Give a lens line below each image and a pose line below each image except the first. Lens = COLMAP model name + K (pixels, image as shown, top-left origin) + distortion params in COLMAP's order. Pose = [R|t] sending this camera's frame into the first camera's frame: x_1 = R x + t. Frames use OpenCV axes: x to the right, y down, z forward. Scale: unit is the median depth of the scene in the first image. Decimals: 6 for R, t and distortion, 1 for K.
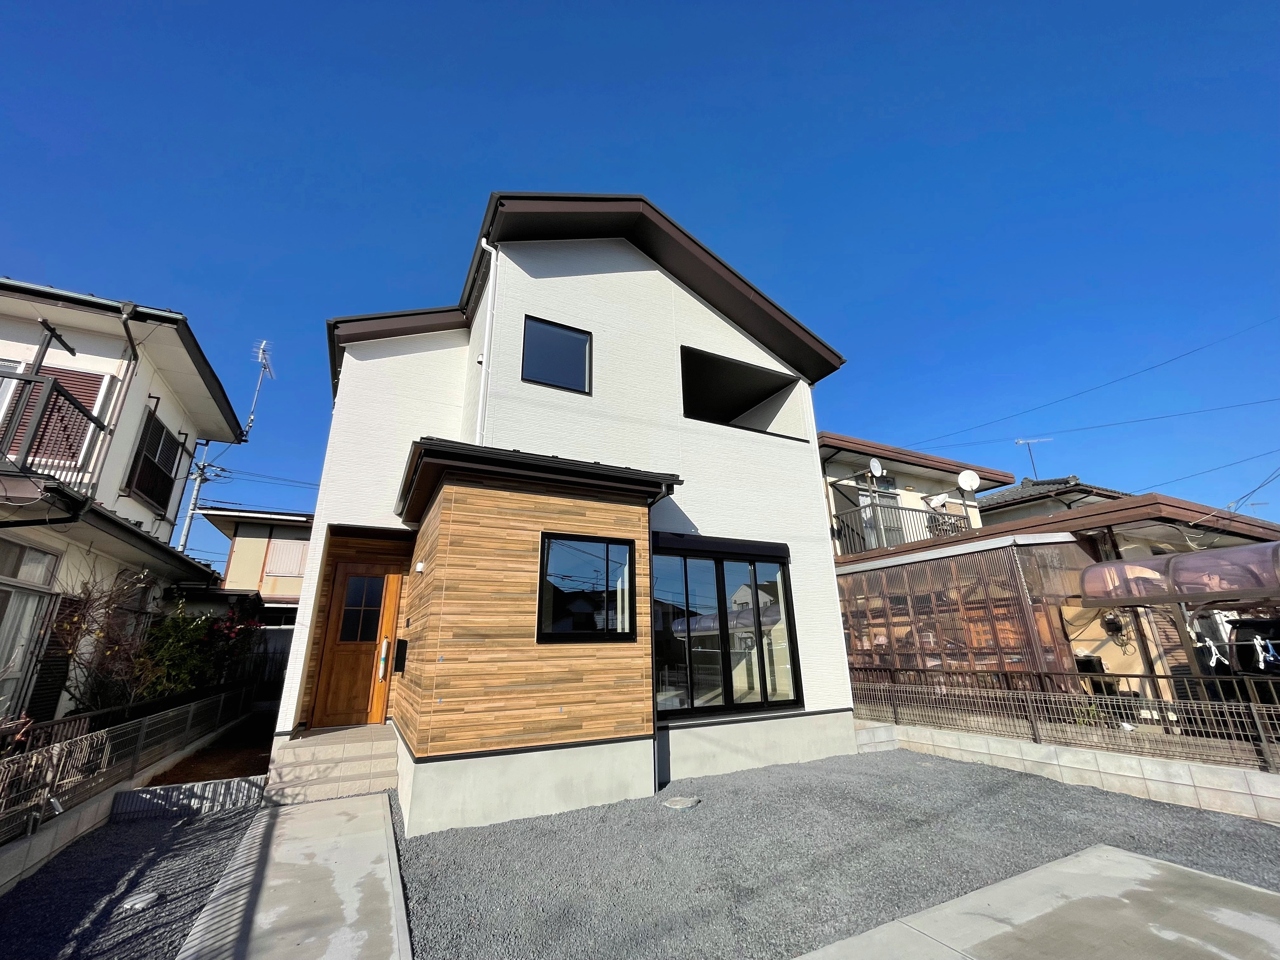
lens RADIAL K [[516.5, 0, 637.5], [0, 516.5, 476.7], [0, 0, 1]] dist [-0.006134, 0.000463]
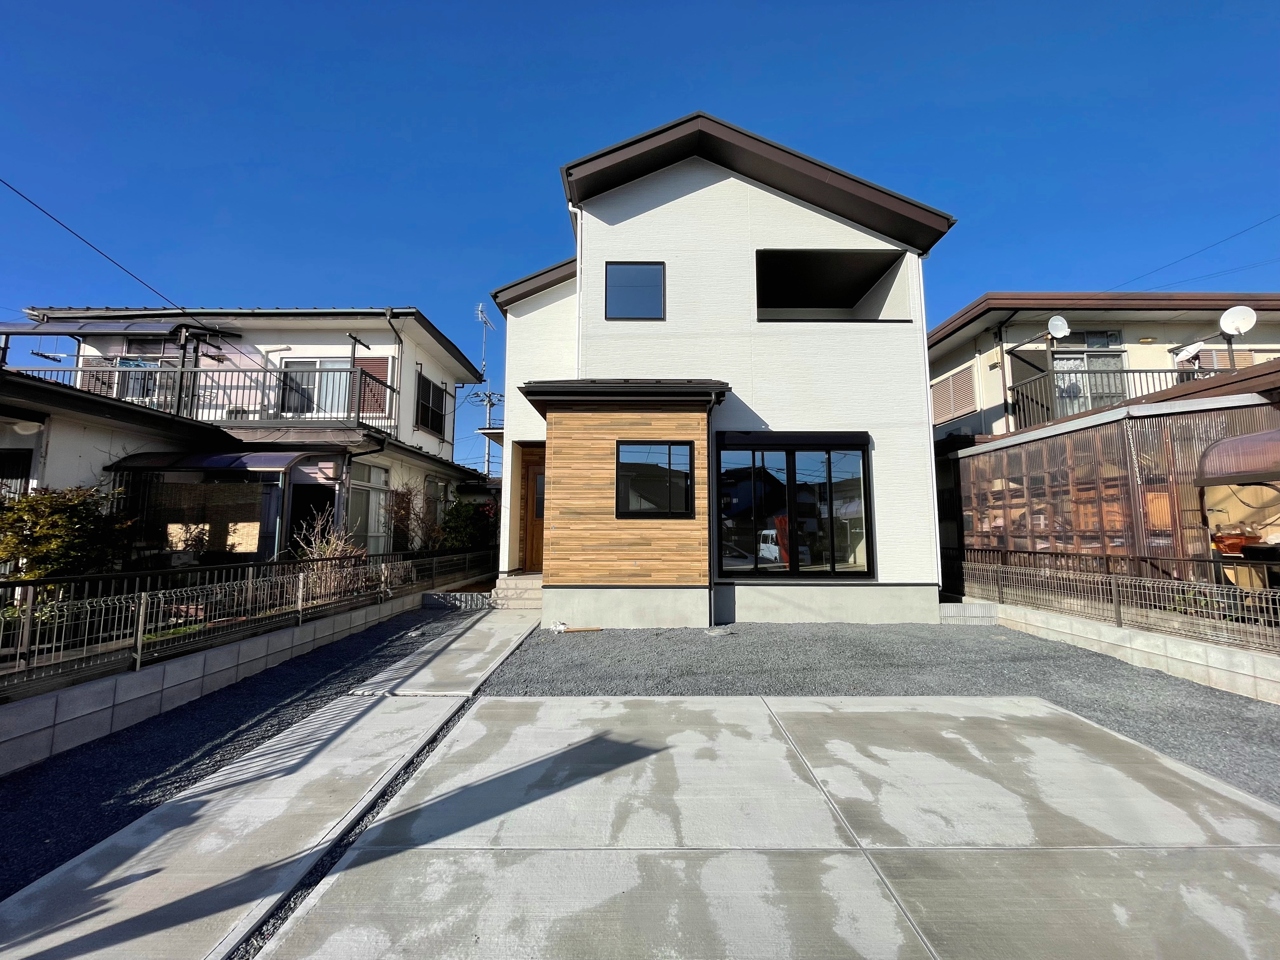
lens RADIAL K [[516.5, 0, 640.9], [0, 516.5, 476.7], [0, 0, 1]] dist [-0.006134, 0.000463]
pose [[0.889409, -0.028276, -0.456238, 0.395369], [0.125429, 0.974872, 0.184097, -0.032582], [0.439568, -0.220963, 0.870606, -0.137413]]
